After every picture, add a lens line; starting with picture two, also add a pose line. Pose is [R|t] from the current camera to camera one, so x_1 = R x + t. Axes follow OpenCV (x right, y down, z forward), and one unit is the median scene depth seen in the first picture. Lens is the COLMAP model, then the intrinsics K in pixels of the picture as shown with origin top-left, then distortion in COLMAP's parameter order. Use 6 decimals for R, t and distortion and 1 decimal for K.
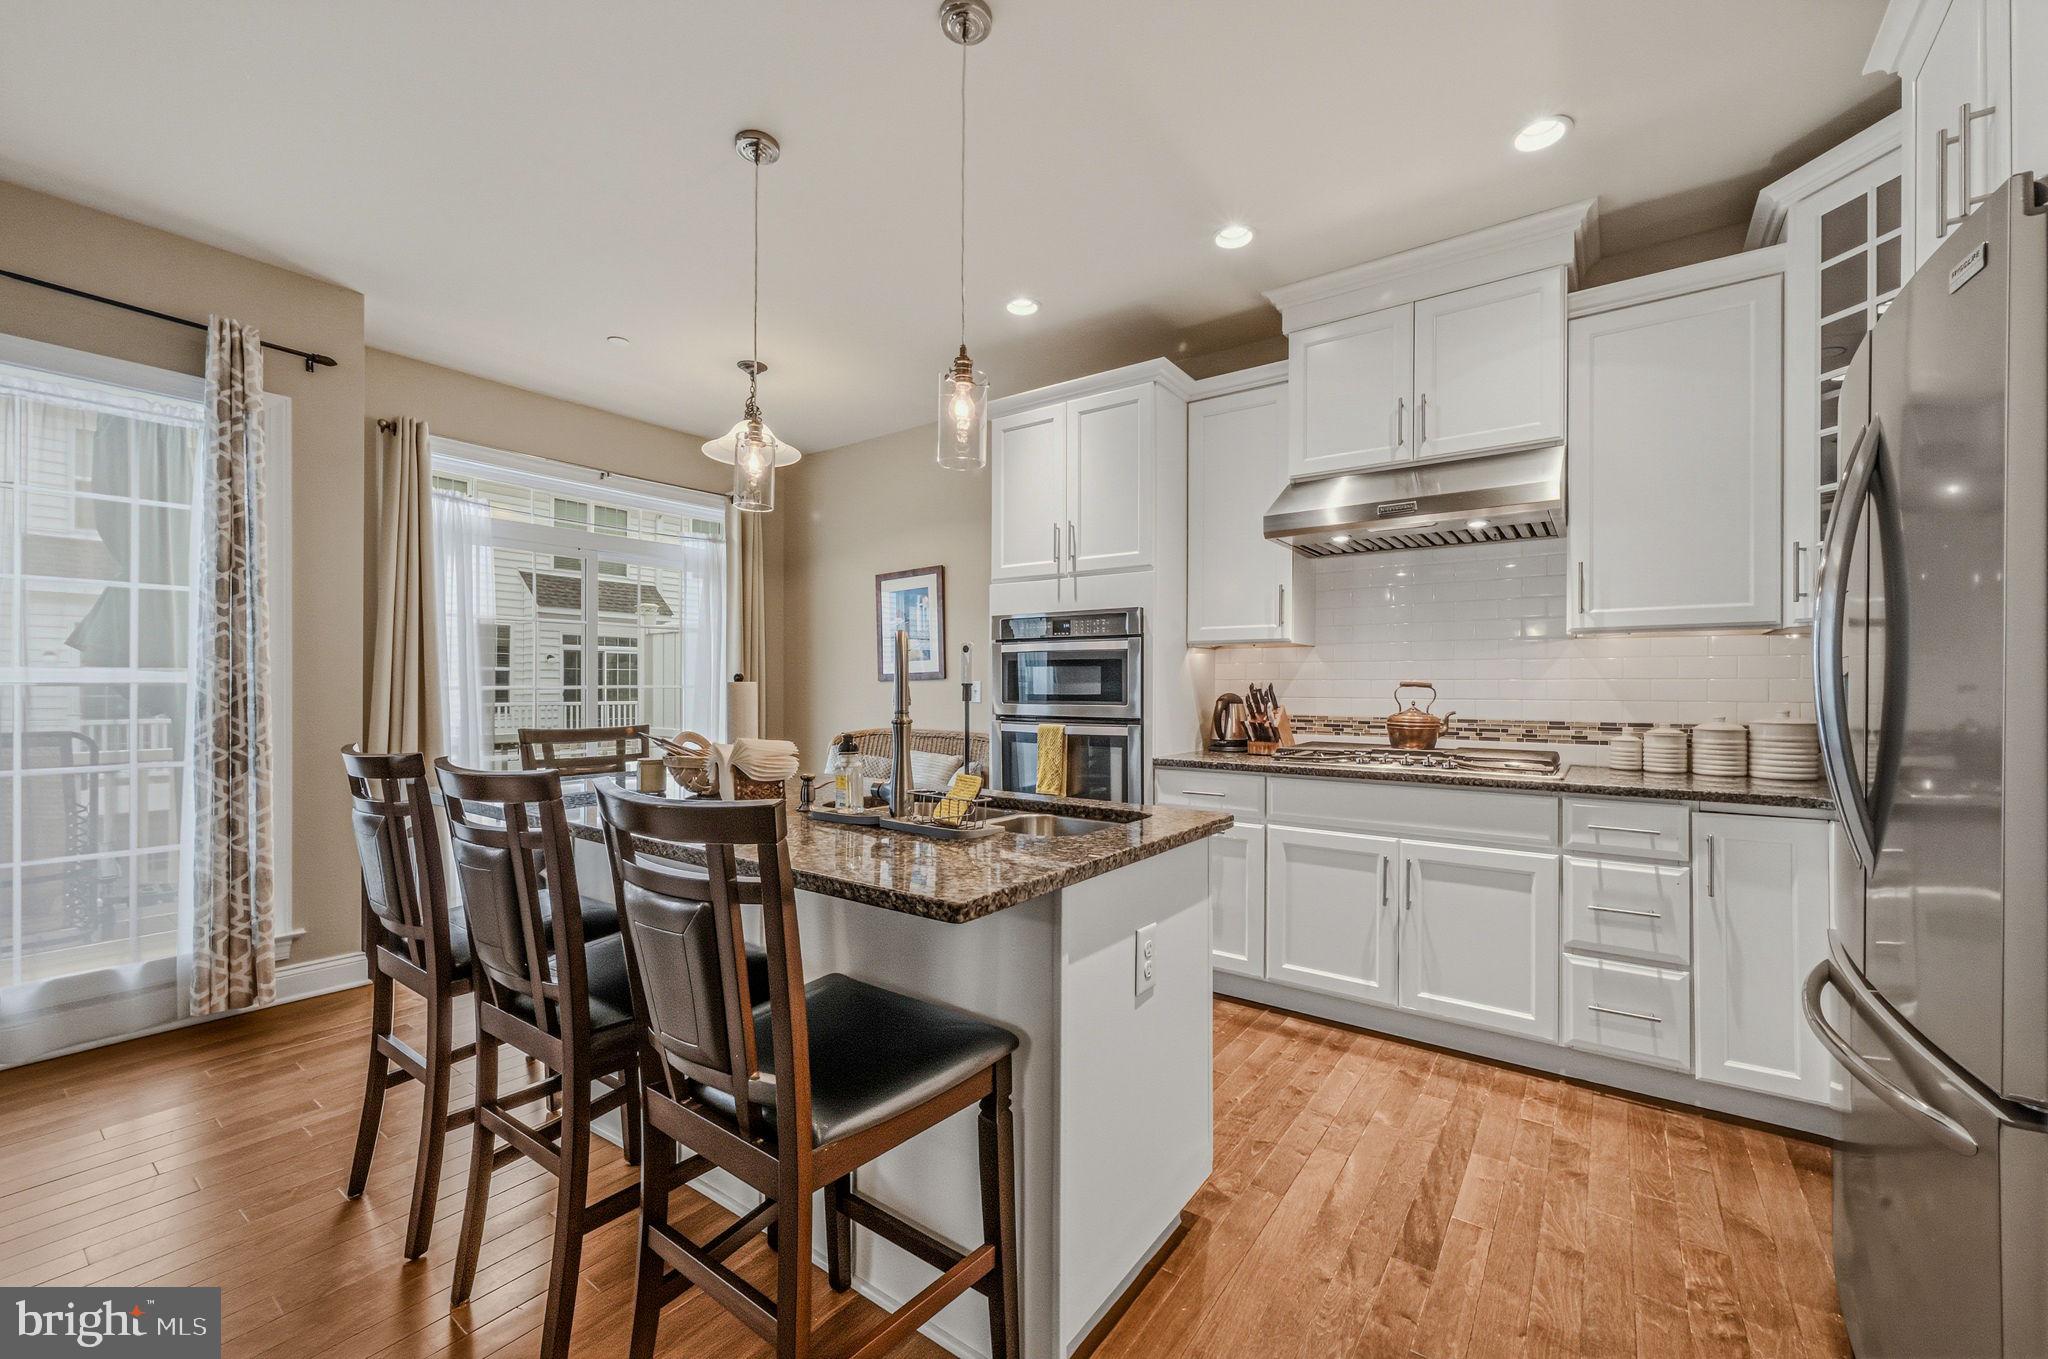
lens RADIAL K [[817.8, 0, 1028.3], [0, 817.8, 699.7], [0, 0, 1]] dist [-0.001377, 0.000238]
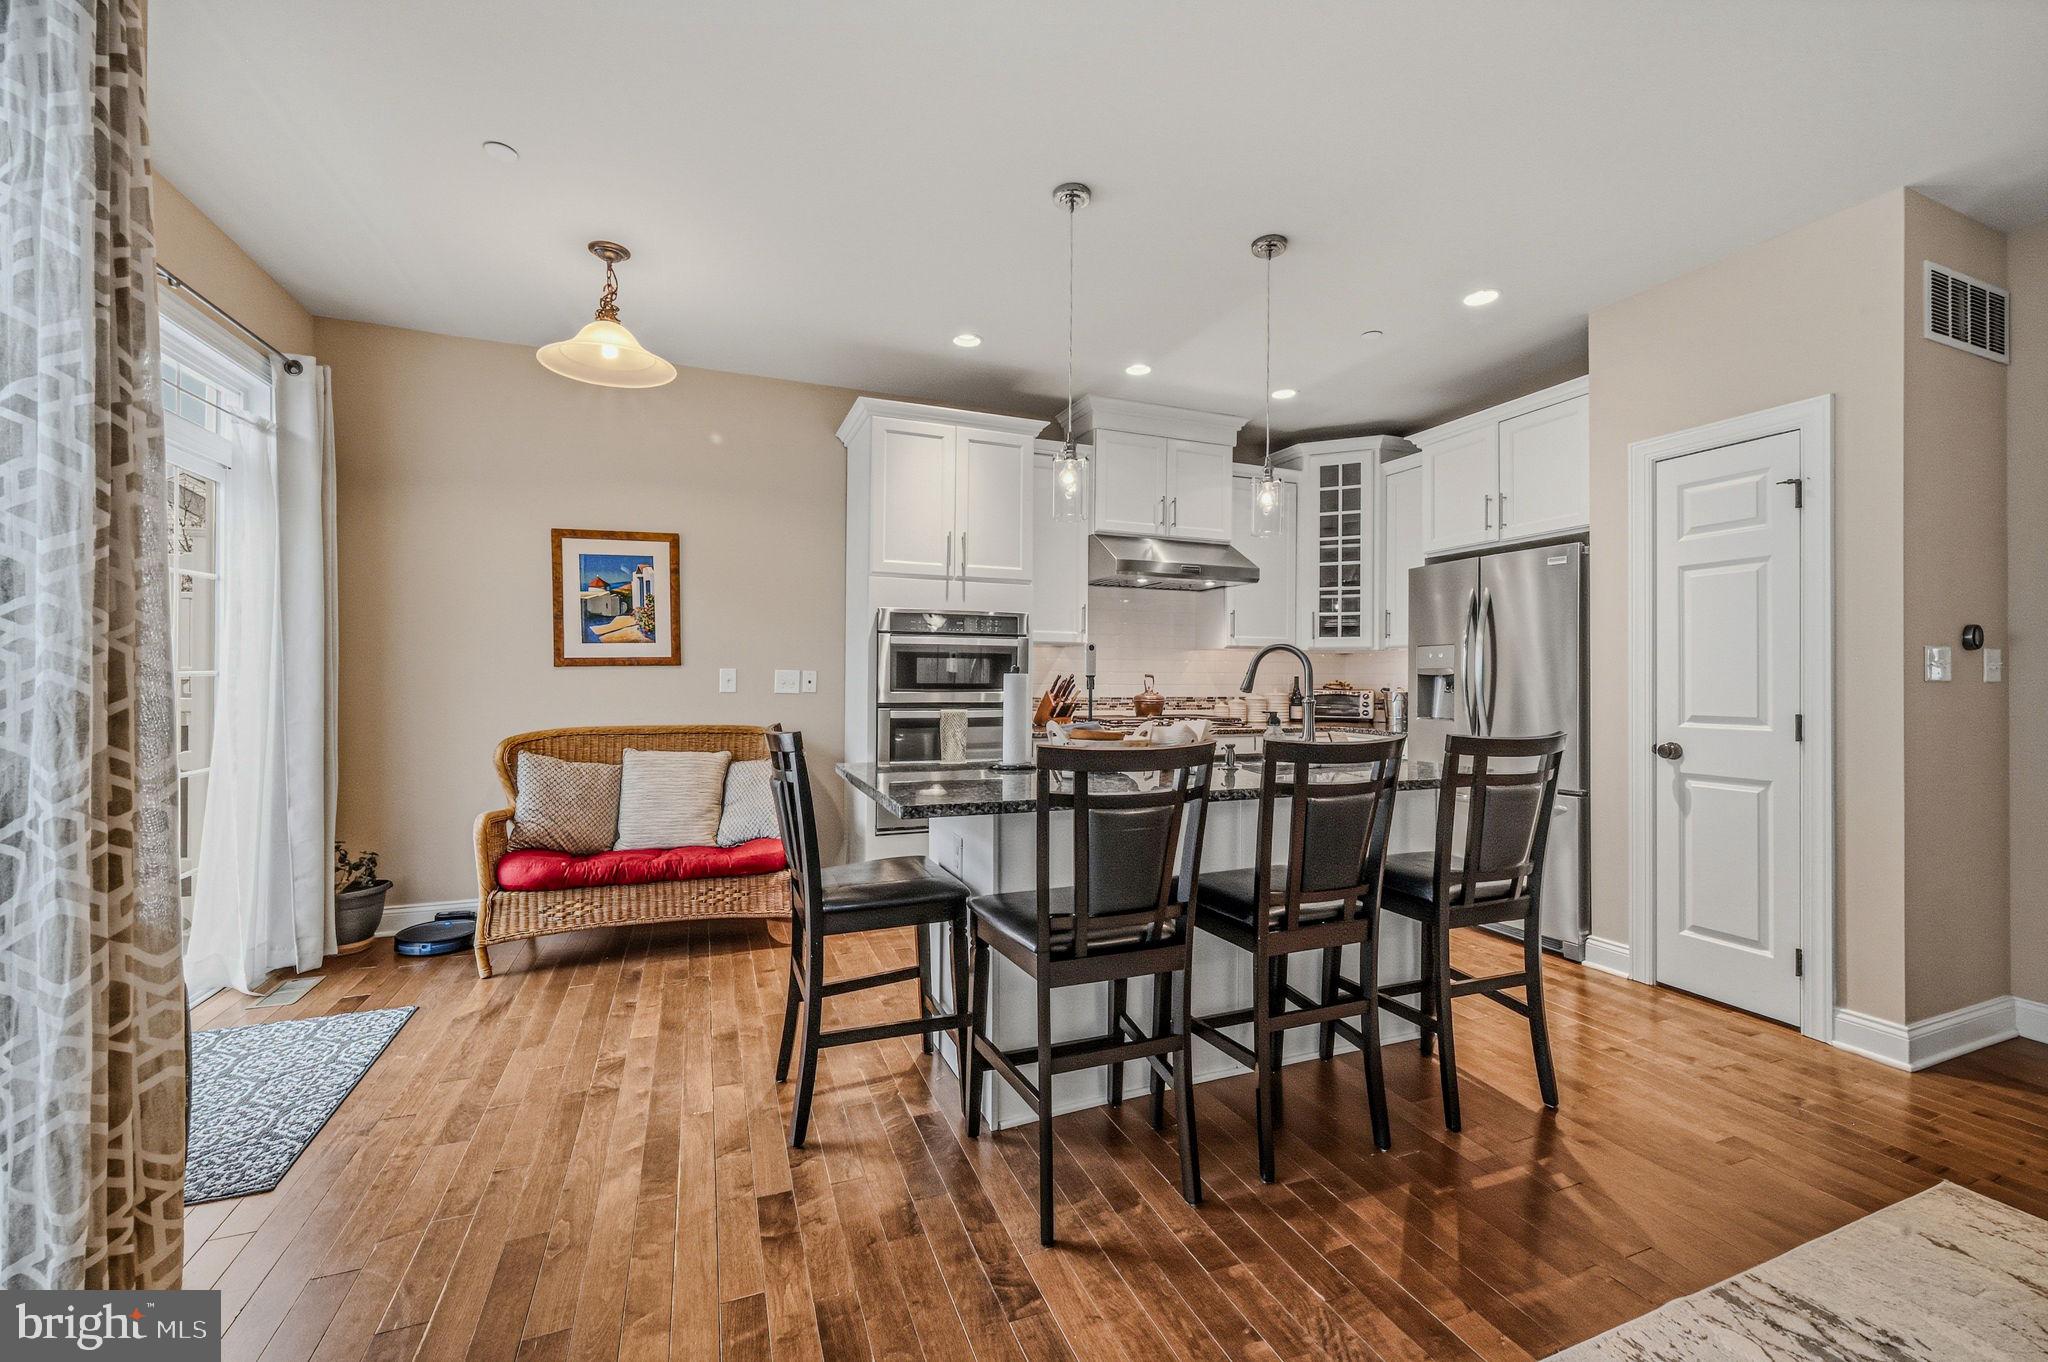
lens RADIAL K [[817.8, 0, 1029.1], [0, 817.8, 682.5], [0, 0, 1]] dist [-0.001377, 0.000238]
pose [[0.543319, -0.005793, 0.839506, -0.913430], [0.006053, 0.999977, 0.002982, -0.010497], [-0.839504, 0.003461, 0.543342, 0.313219]]
